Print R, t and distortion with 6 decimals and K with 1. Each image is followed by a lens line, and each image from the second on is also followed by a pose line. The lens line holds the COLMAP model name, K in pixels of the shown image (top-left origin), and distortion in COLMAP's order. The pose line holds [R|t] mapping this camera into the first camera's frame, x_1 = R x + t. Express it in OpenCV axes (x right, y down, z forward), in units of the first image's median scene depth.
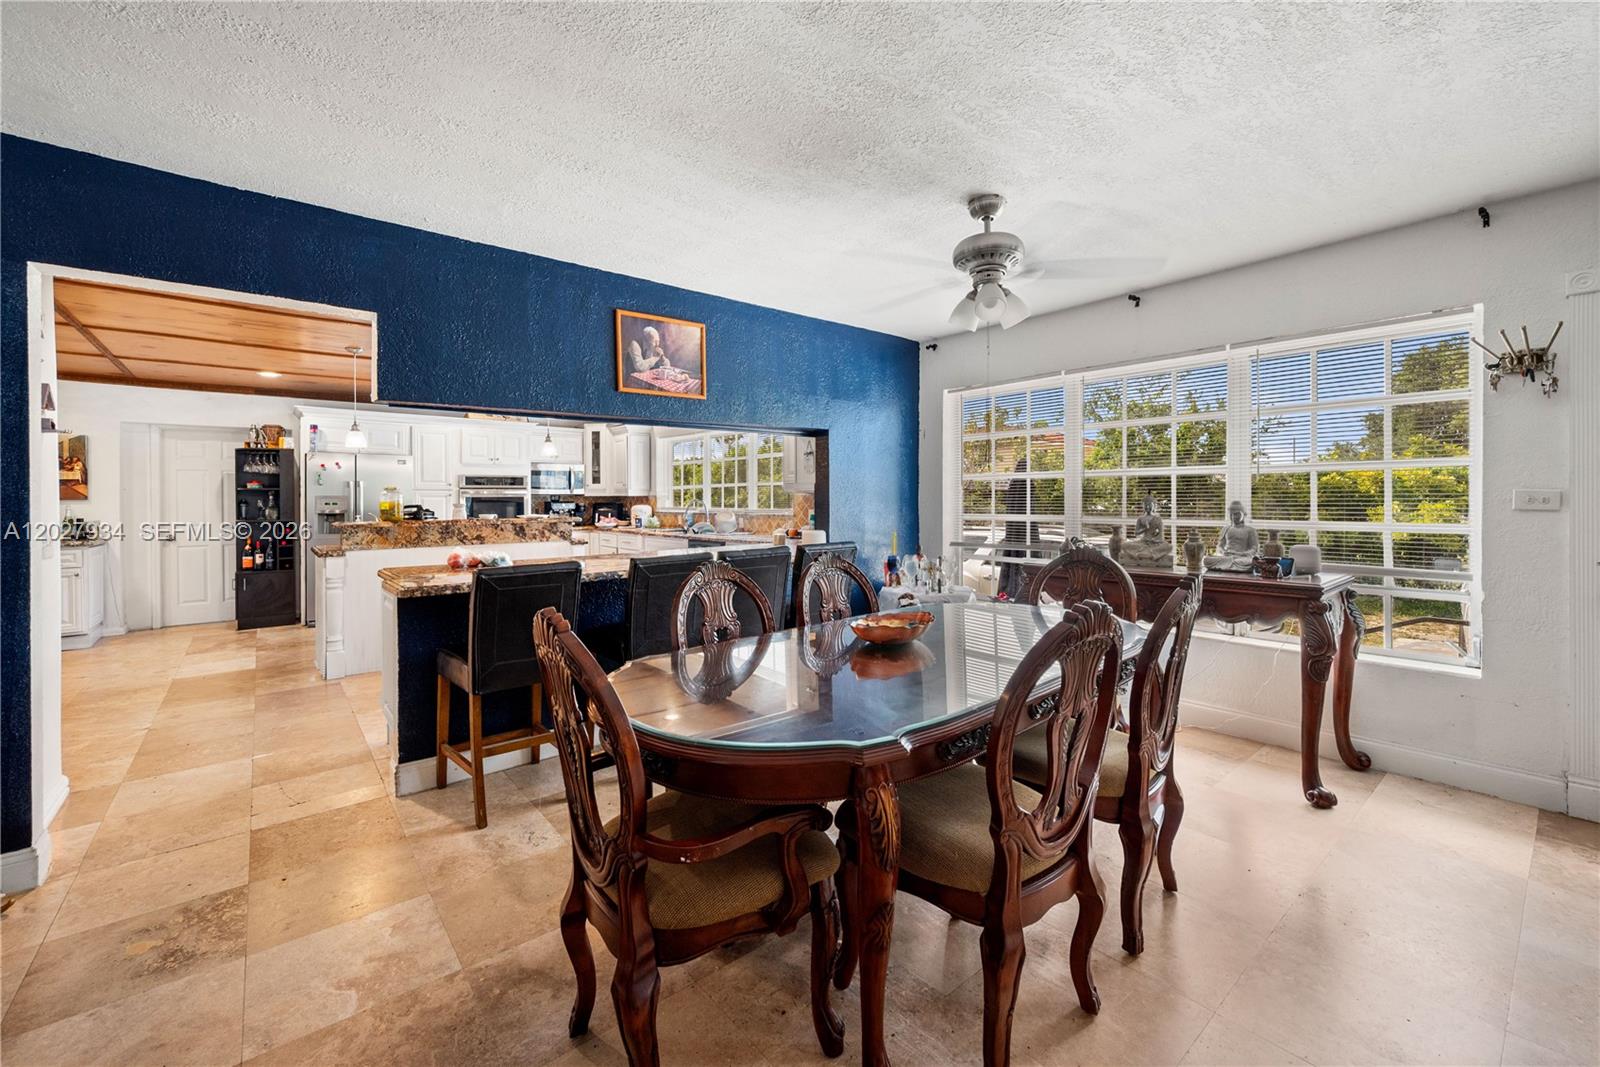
lens RADIAL K [[646.6, 0, 843.4], [0, 646.6, 495.3], [0, 0, 1]] dist [0.001104, 0.000105]
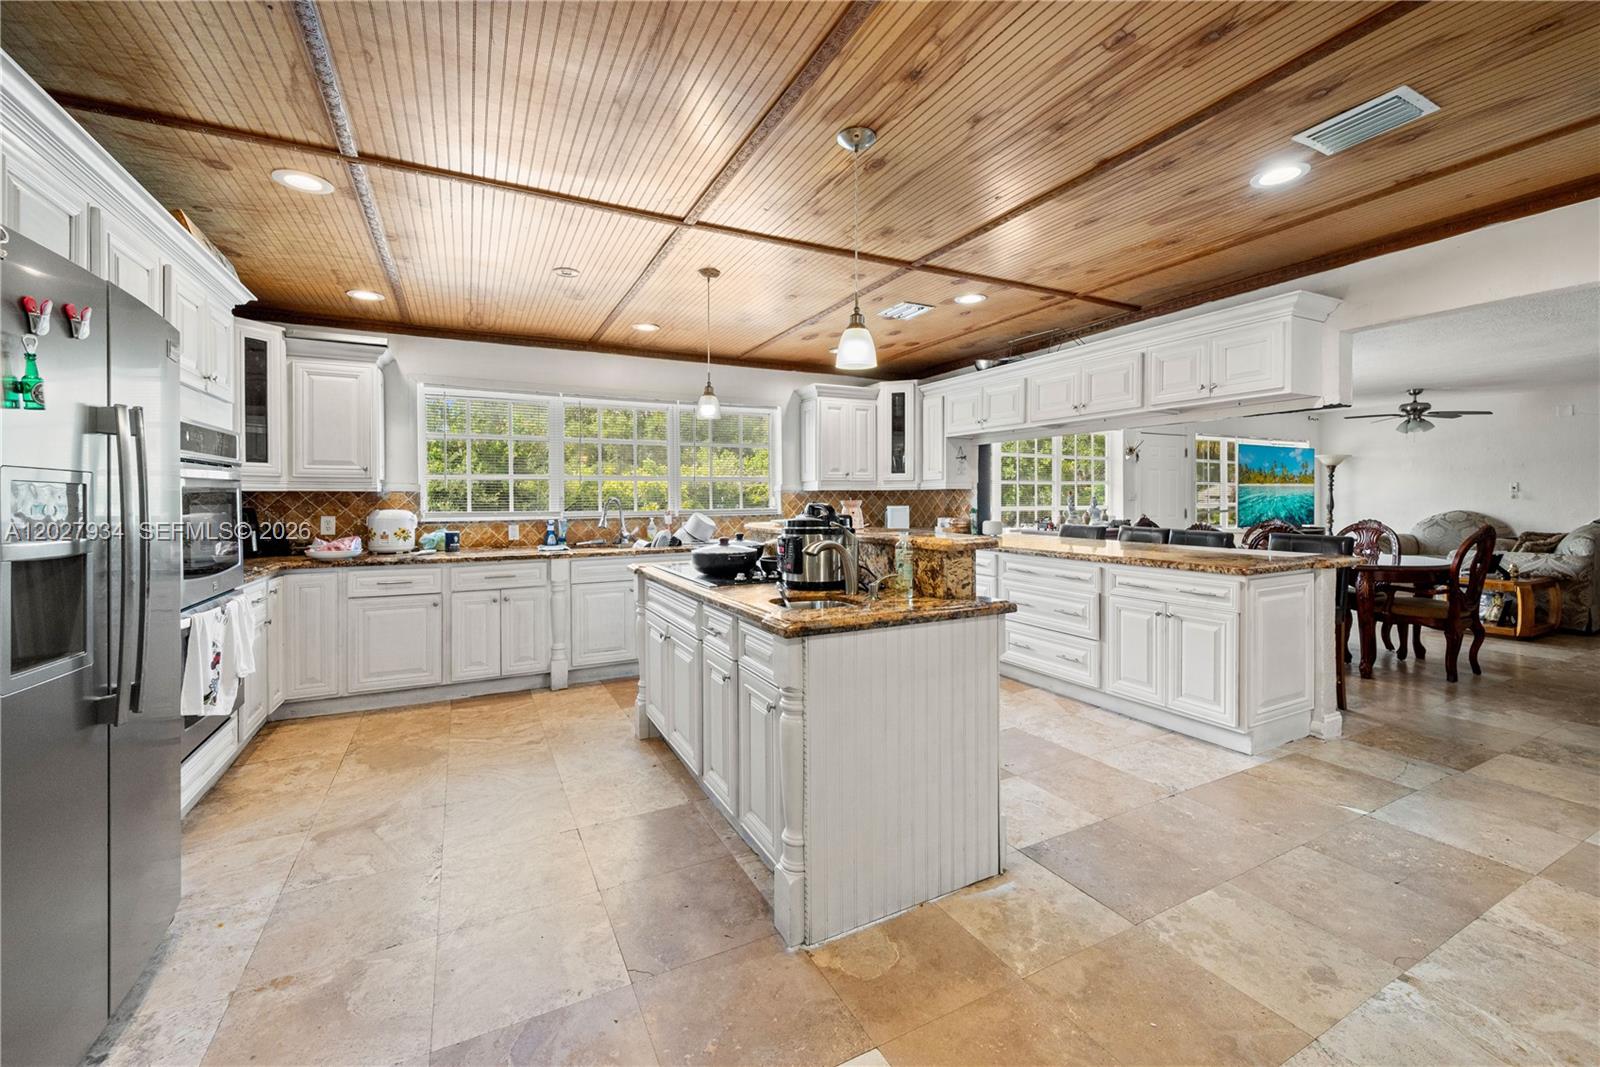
lens RADIAL K [[646.6, 0, 804.8], [0, 646.6, 522.2], [0, 0, 1]] dist [0.001104, 0.000105]
pose [[0.241348, -0.011167, 0.970374, -1.896098], [0.005616, 0.999933, 0.010110, 0.056392], [-0.970422, 0.003009, 0.241395, 1.530419]]
